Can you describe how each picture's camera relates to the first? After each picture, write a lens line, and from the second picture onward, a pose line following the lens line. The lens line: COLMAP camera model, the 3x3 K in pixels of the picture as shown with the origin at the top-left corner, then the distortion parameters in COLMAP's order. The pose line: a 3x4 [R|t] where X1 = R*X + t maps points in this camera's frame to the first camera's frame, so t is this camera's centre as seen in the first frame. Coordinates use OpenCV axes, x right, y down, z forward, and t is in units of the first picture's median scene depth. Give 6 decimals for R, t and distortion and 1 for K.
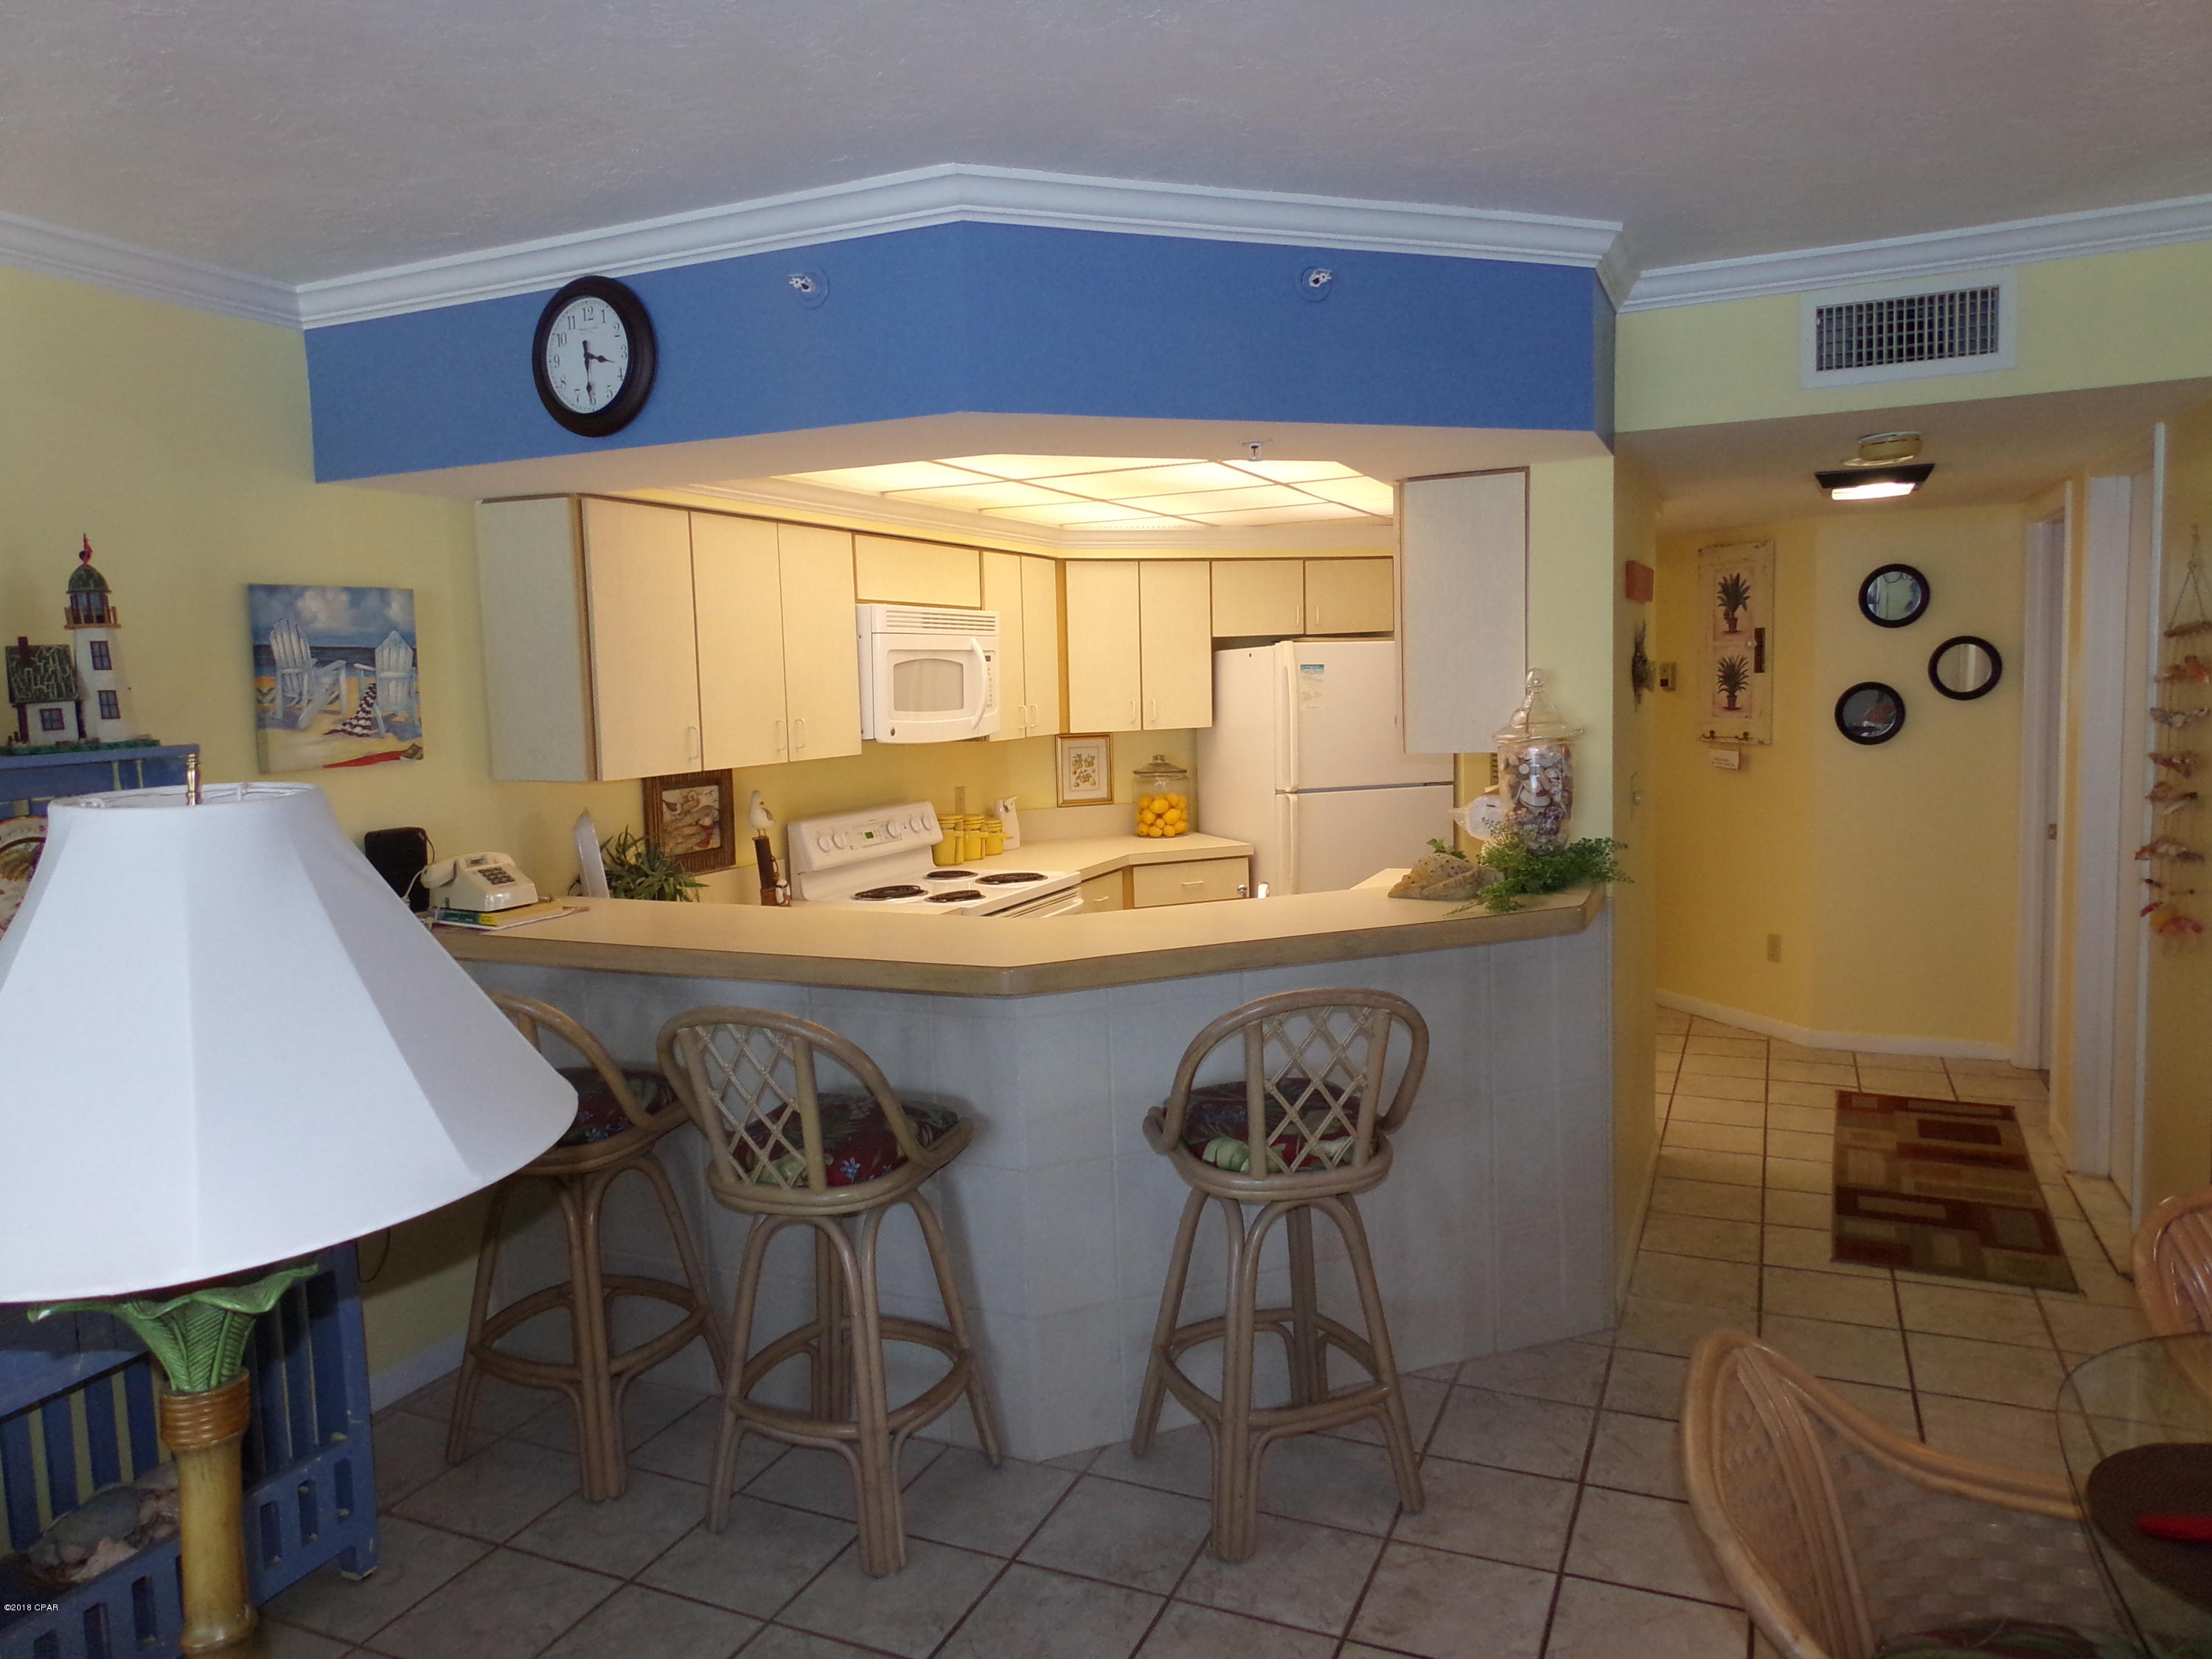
lens RADIAL K [[1542.0, 0, 1106.0], [0, 1542.0, 829.5], [0, 0, 1]] dist [0.029239, -0.089249]
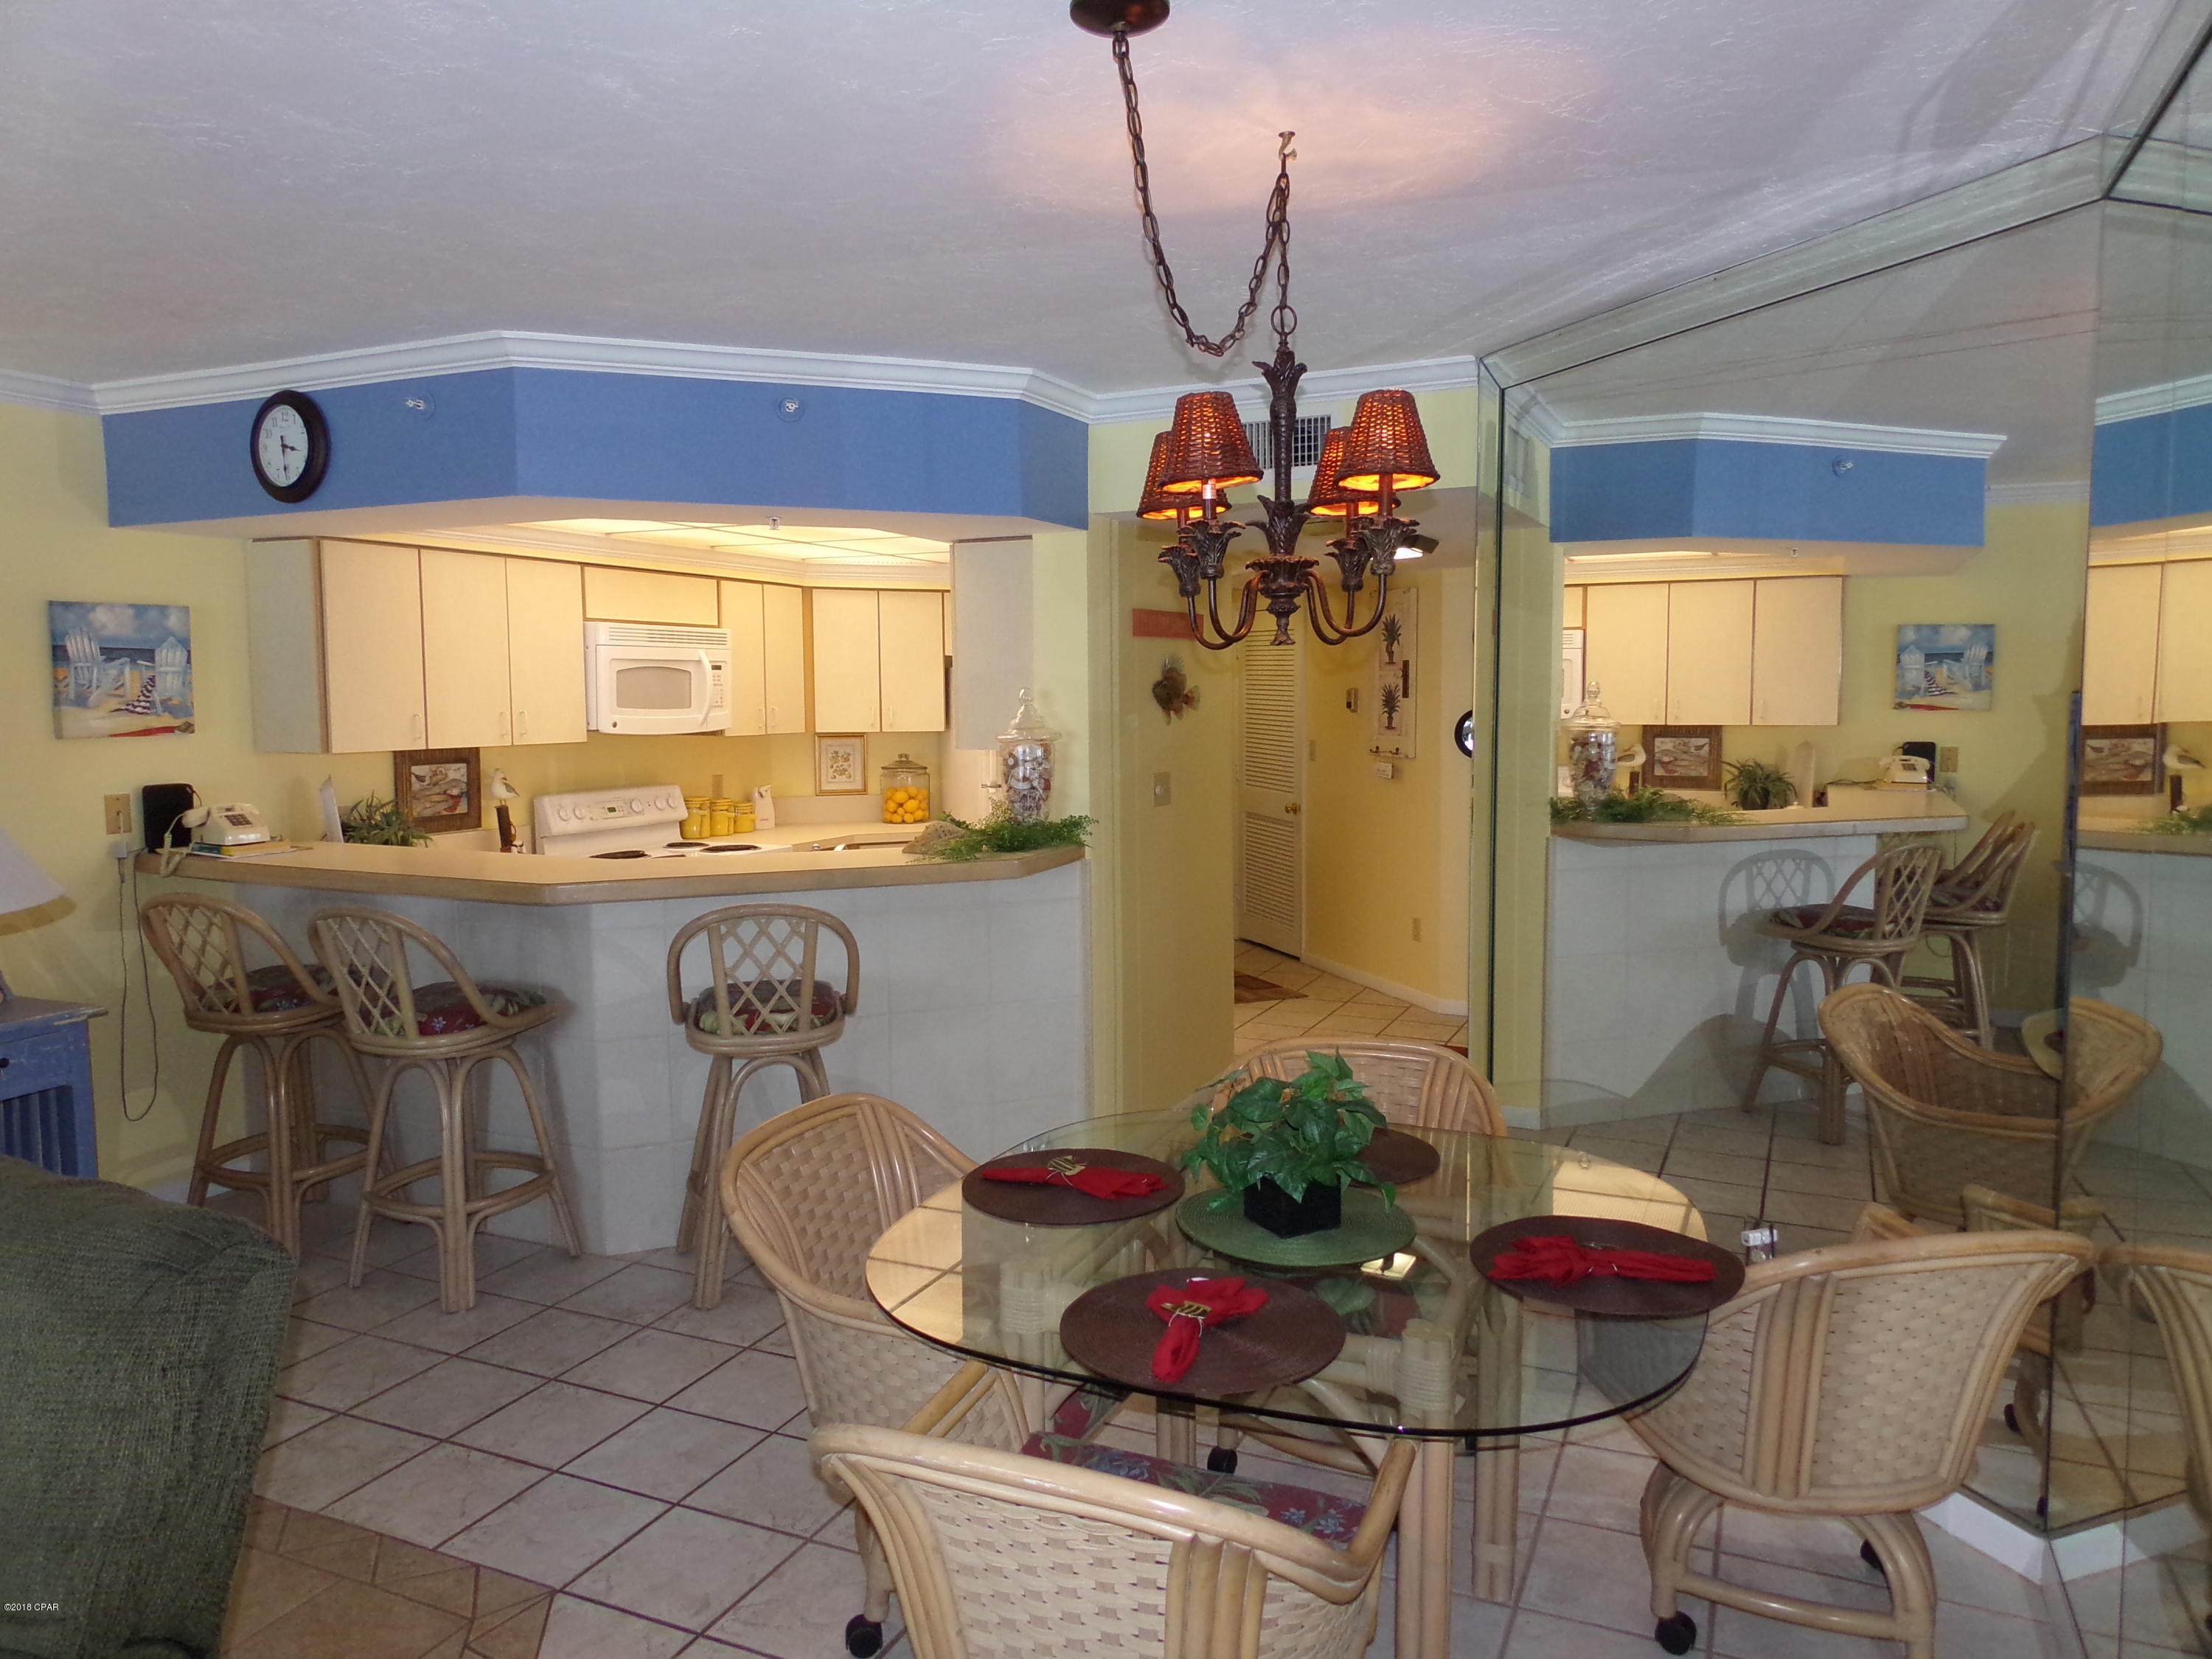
lens RADIAL K [[1512.8, 0, 1103.9], [0, 1512.8, 821.3], [0, 0, 1]] dist [0.006531, -0.022255]
pose [[0.999696, 0.024539, 0.002483, 0.368309], [-0.024516, 0.999661, -0.008773, 0.025080], [-0.002698, 0.008710, 0.999958, -0.332973]]
